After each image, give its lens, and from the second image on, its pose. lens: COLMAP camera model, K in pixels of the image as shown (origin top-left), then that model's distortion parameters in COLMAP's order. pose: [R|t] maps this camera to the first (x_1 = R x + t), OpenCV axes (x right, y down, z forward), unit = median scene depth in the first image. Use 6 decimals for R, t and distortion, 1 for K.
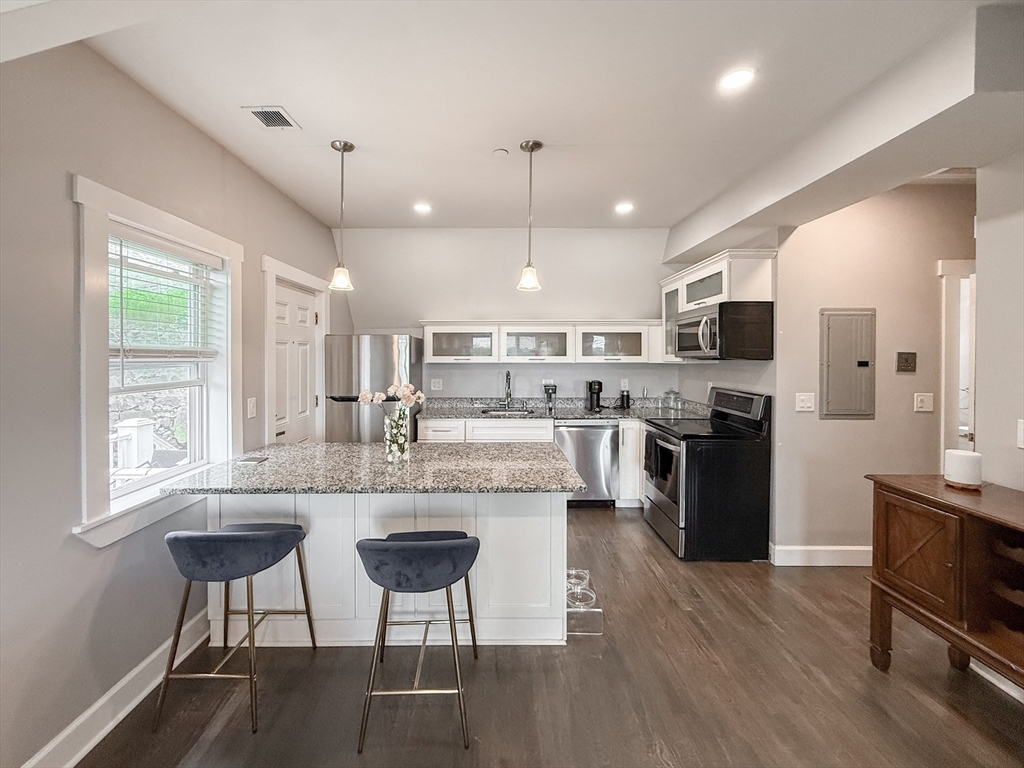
lens RADIAL K [[412.0, 0, 490.7], [0, 412.0, 358.5], [0, 0, 1]] dist [0.002813, -0.000029]
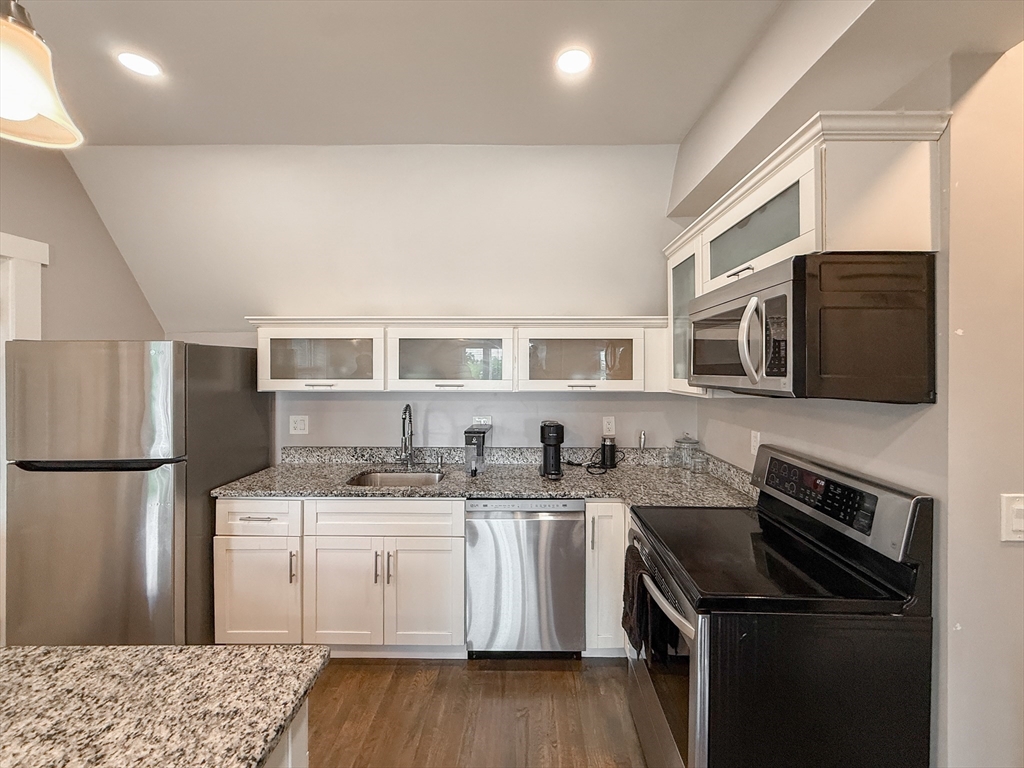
lens RADIAL K [[412.0, 0, 516.0], [0, 412.0, 367.0], [0, 0, 1]] dist [0.002813, -0.000029]
pose [[0.999992, 0.004036, 0.000072, 0.288812], [-0.004035, 0.999924, -0.011664, -0.024418], [-0.000119, 0.011664, 0.999932, 0.604921]]
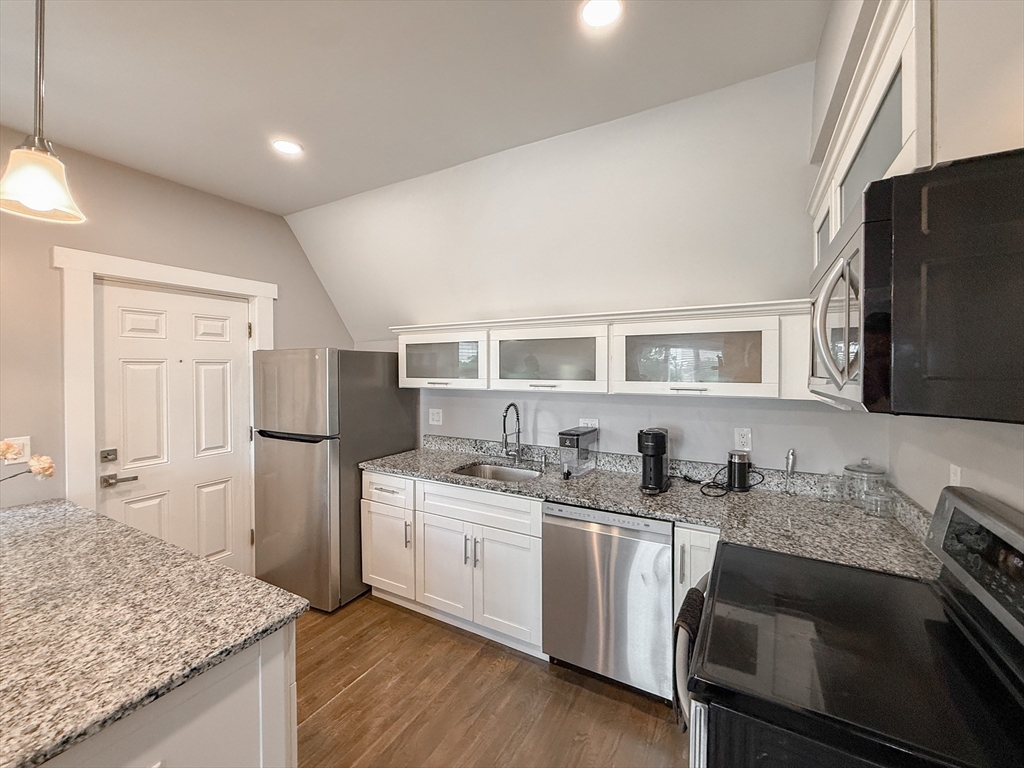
lens RADIAL K [[412.0, 0, 529.8], [0, 412.0, 369.4], [0, 0, 1]] dist [0.002813, -0.000029]
pose [[0.878356, 0.005708, -0.477973, 0.514423], [-0.005479, 0.999983, 0.001873, -0.030037], [0.477976, 0.000973, 0.878373, 0.687967]]
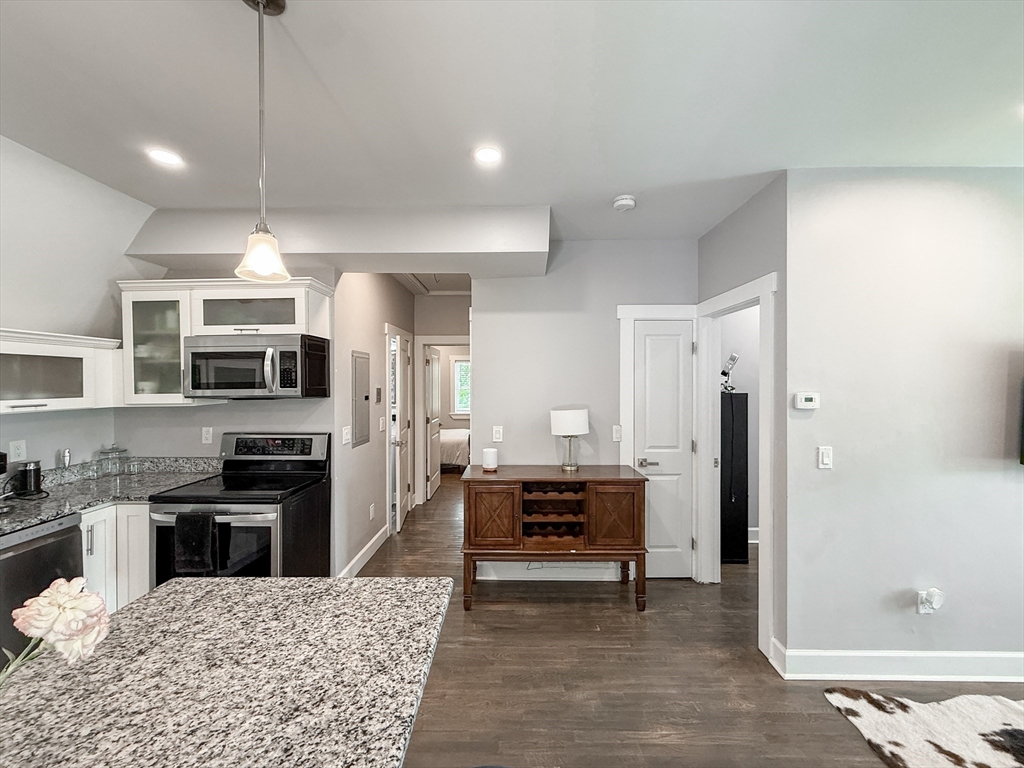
lens RADIAL K [[412.0, 0, 509.3], [0, 412.0, 384.0], [0, 0, 1]] dist [0.002813, -0.000029]
pose [[0.010674, -0.006500, 0.999922, -0.318573], [0.013813, 0.999884, 0.006352, -0.029237], [-0.999848, 0.013744, 0.010763, 0.539069]]
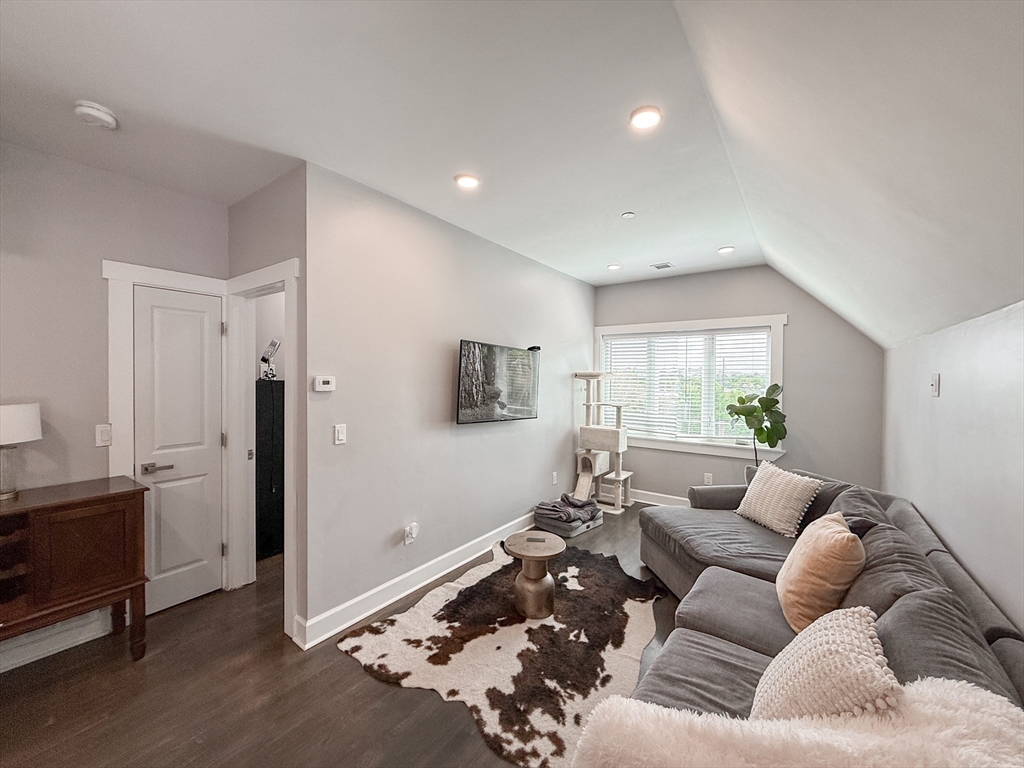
lens RADIAL K [[412.0, 0, 510.5], [0, 412.0, 382.8], [0, 0, 1]] dist [0.002813, -0.000029]
pose [[-0.811211, -0.016786, 0.584513, -0.332015], [-0.001059, 0.999628, 0.027238, -0.012121], [-0.584753, 0.021477, -0.810927, 0.456536]]
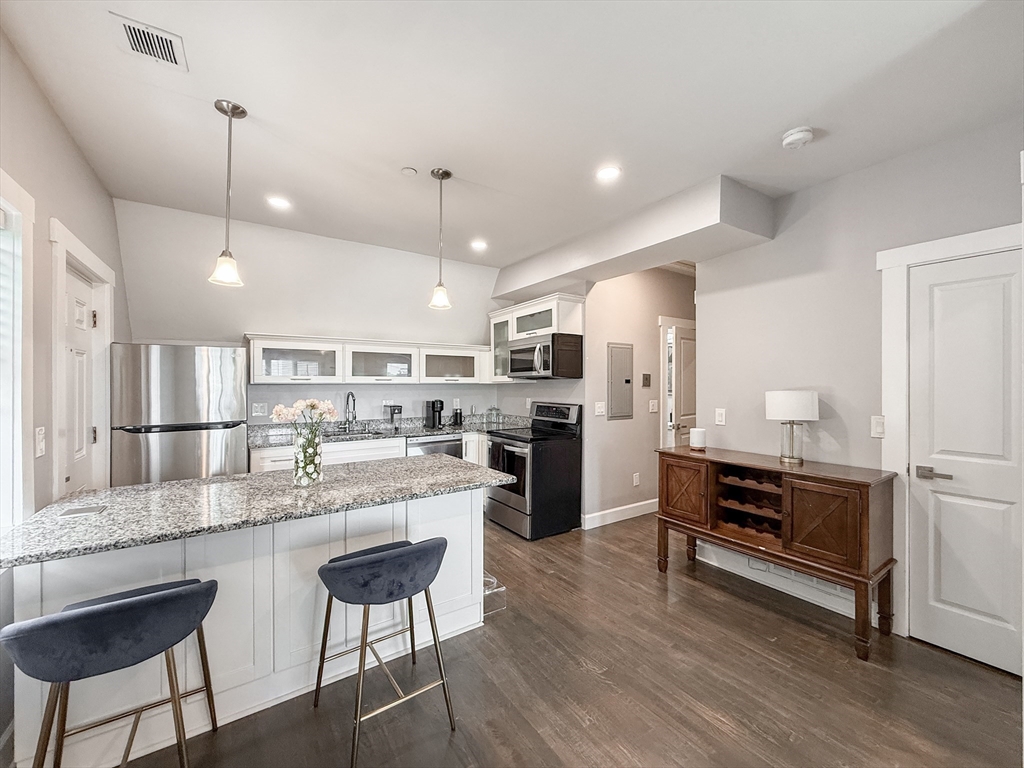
lens RADIAL K [[412.0, 0, 501.6], [0, 412.0, 384.6], [0, 0, 1]] dist [0.002813, -0.000029]
pose [[0.833867, -0.000891, 0.551964, -0.280674], [0.004857, 0.999972, -0.005724, 0.029754], [-0.551944, 0.007454, 0.833848, 0.018413]]
